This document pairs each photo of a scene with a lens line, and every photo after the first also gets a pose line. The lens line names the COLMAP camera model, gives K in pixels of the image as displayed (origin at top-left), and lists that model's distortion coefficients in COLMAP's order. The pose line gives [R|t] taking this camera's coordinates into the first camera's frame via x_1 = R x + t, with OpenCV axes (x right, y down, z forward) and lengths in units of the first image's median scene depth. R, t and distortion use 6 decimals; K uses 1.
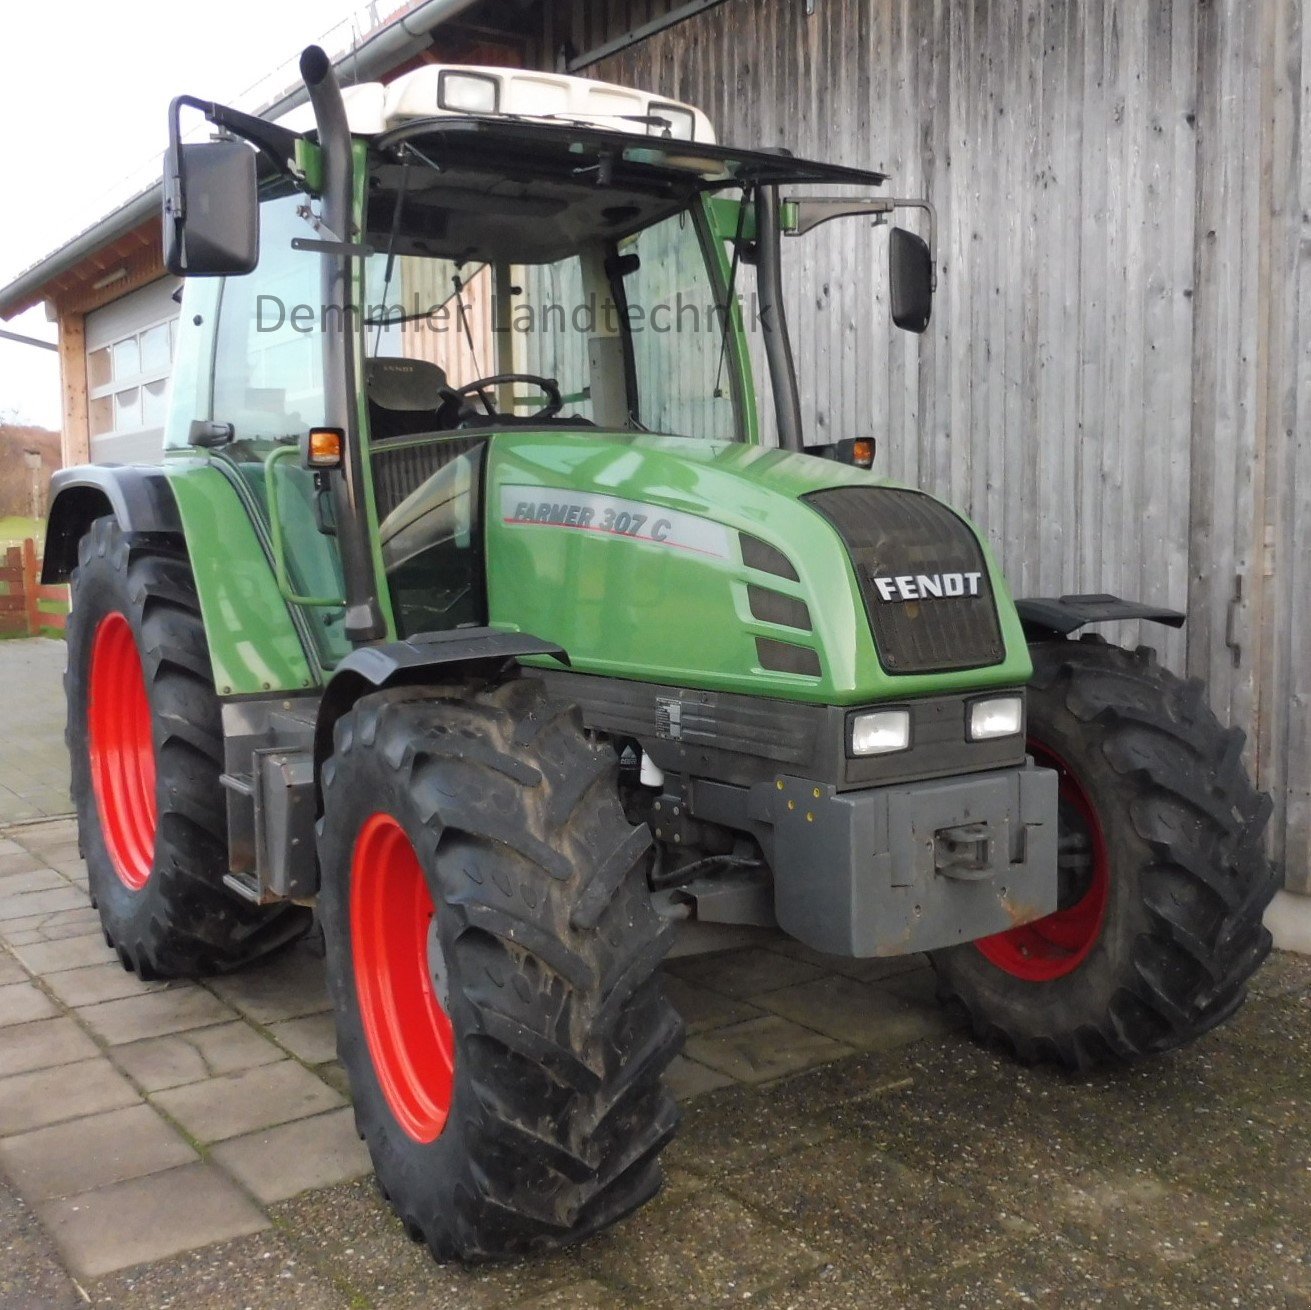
lens RADIAL K [[1557.1, 0, 676.7], [0, 1557.1, 667.6], [0, 0, 1]] dist [0.008271, -0.072955]
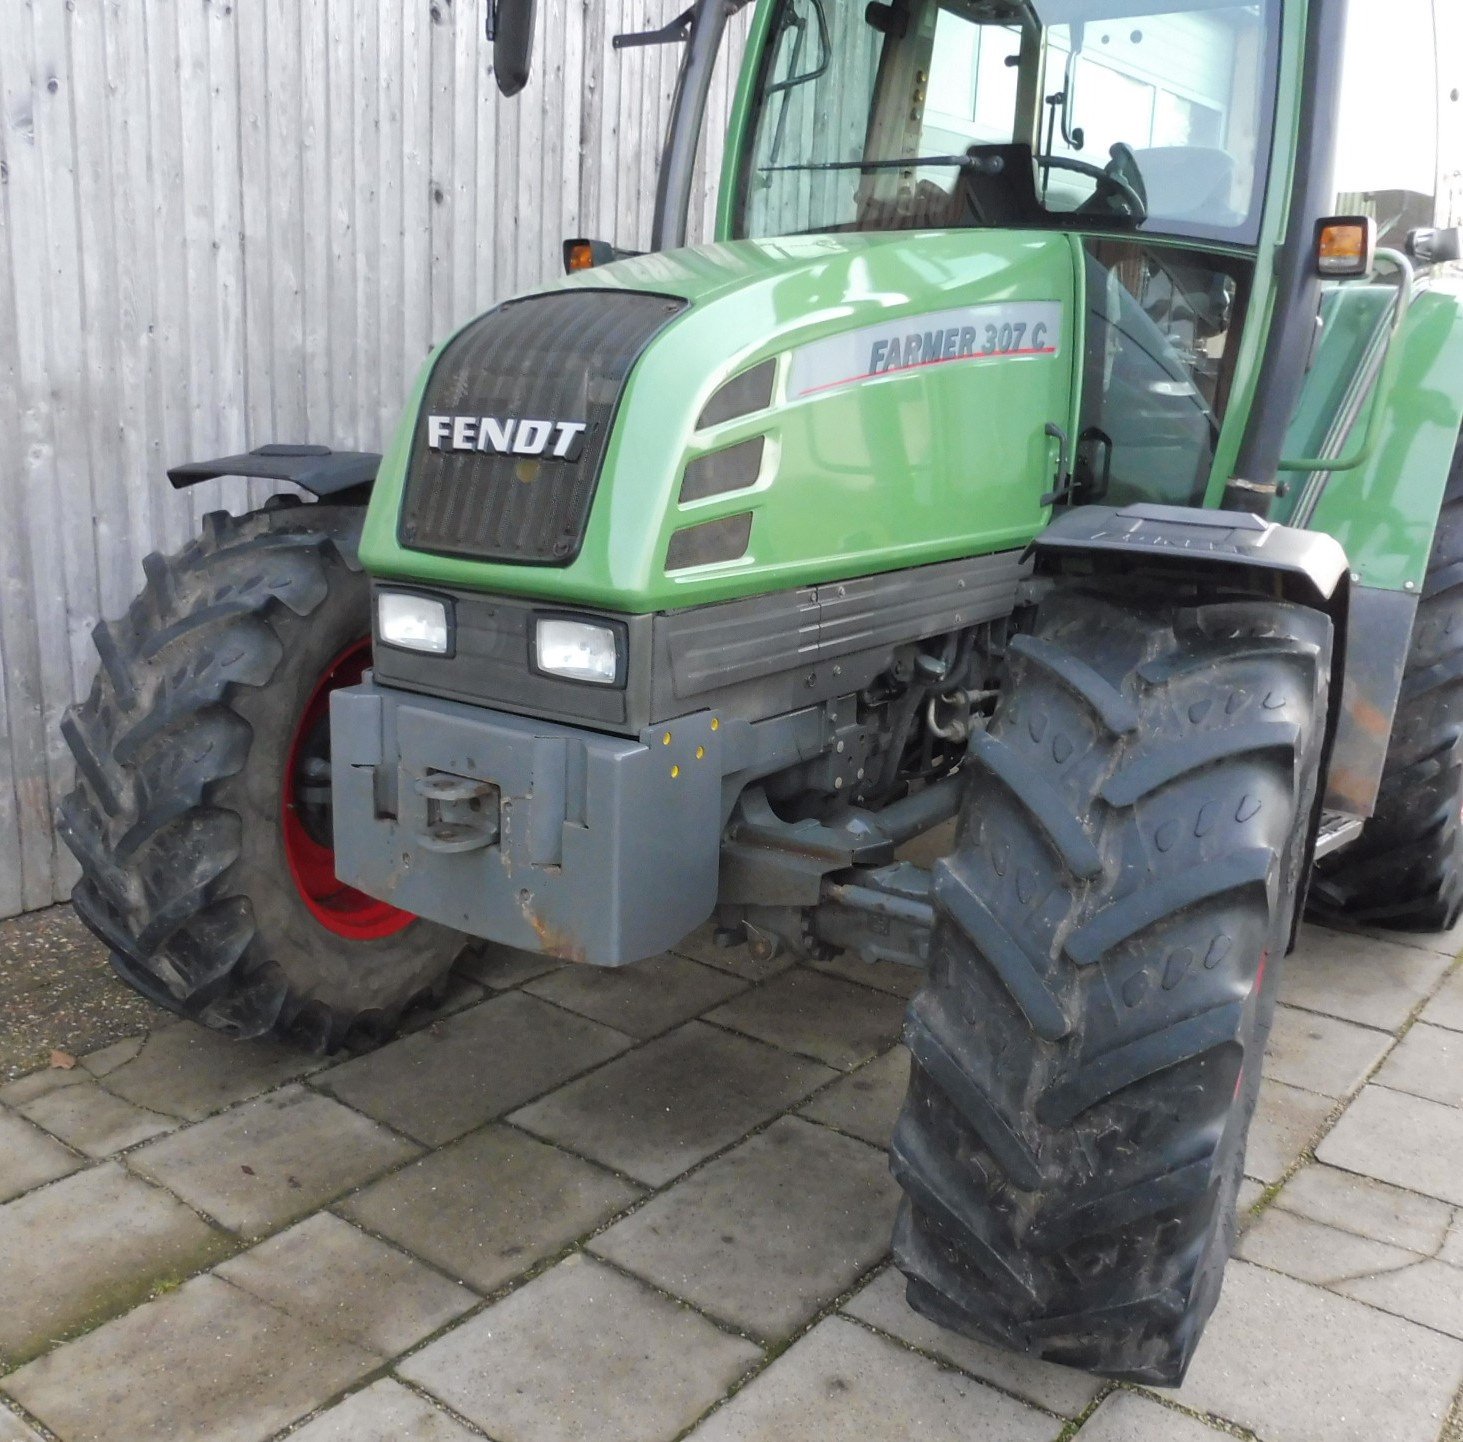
lens RADIAL K [[1486.4, 0, 679.8], [0, 1486.4, 775.4], [0, 0, 1]] dist [-0.022985, -0.032521]
pose [[0.323405, 0.278061, -0.904484, 0.733957], [-0.122251, 0.960118, 0.251452, -0.073207], [0.938330, 0.029253, 0.344500, 0.755190]]
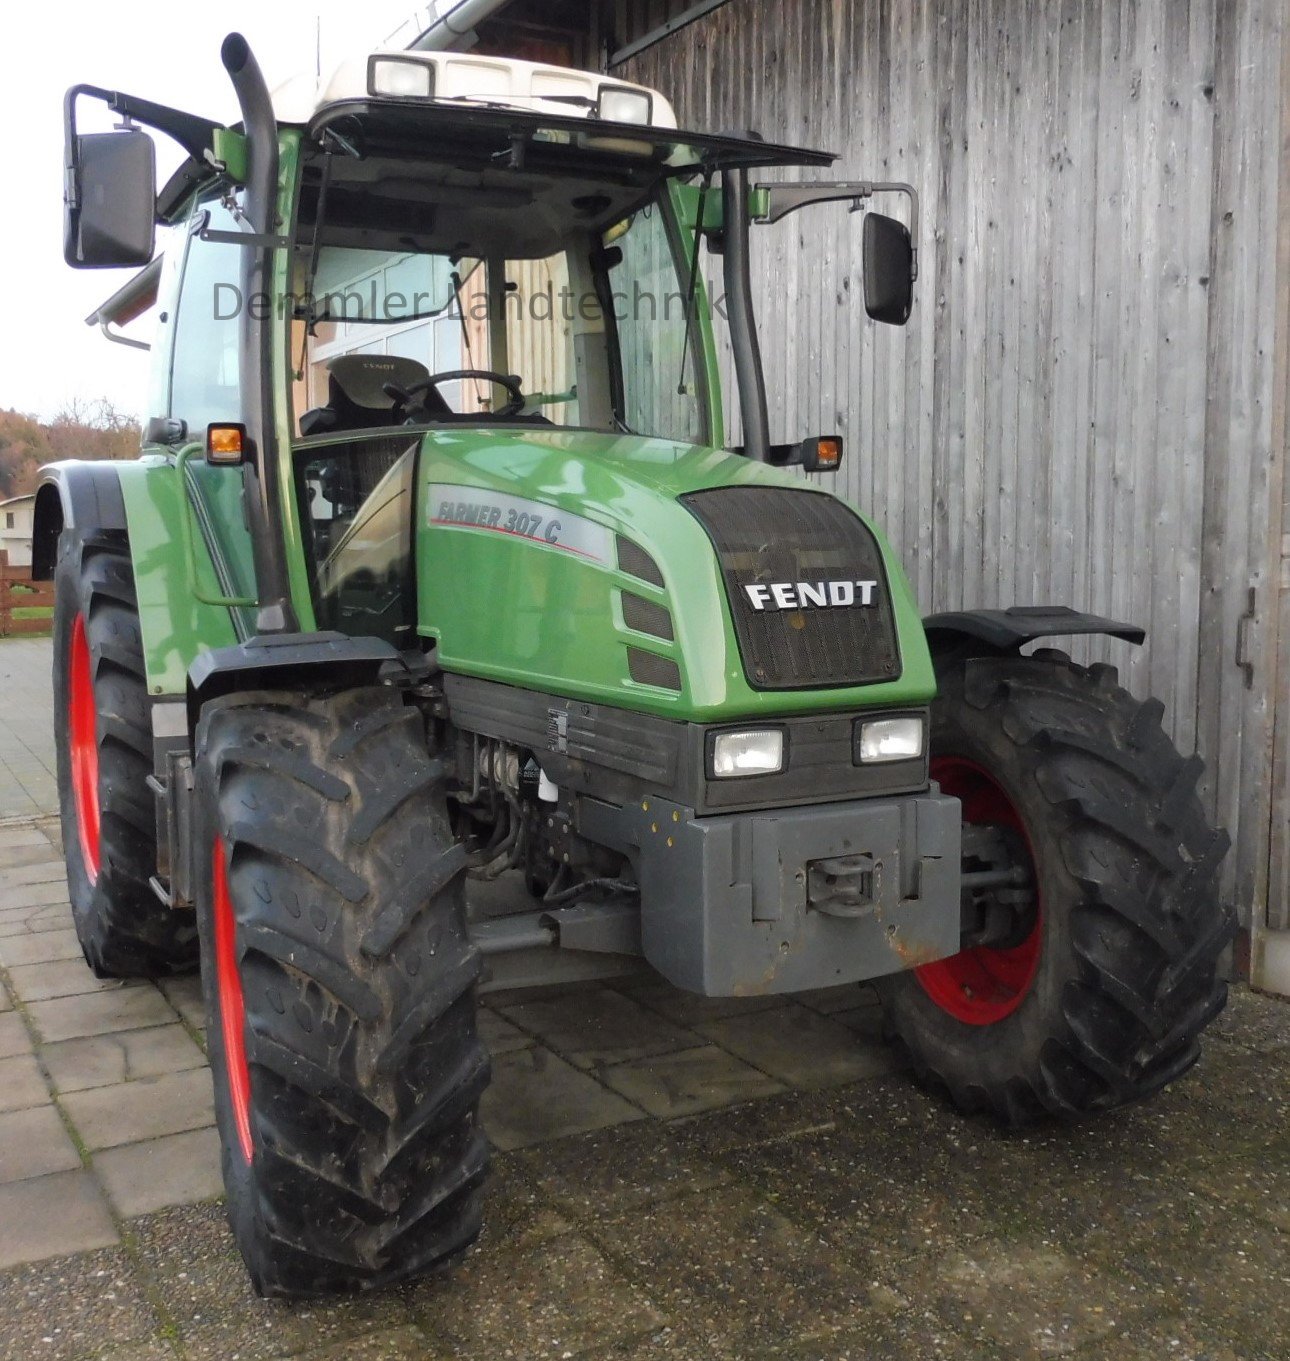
lens RADIAL K [[1553.4, 0, 623.6], [0, 1553.4, 672.5], [0, 0, 1]] dist [-0.001889, -0.051940]
pose [[0.992227, 0.020751, -0.122701, 0.146509], [-0.020723, 0.999784, 0.001500, -0.004818], [0.122705, 0.001054, 0.992443, 0.068526]]
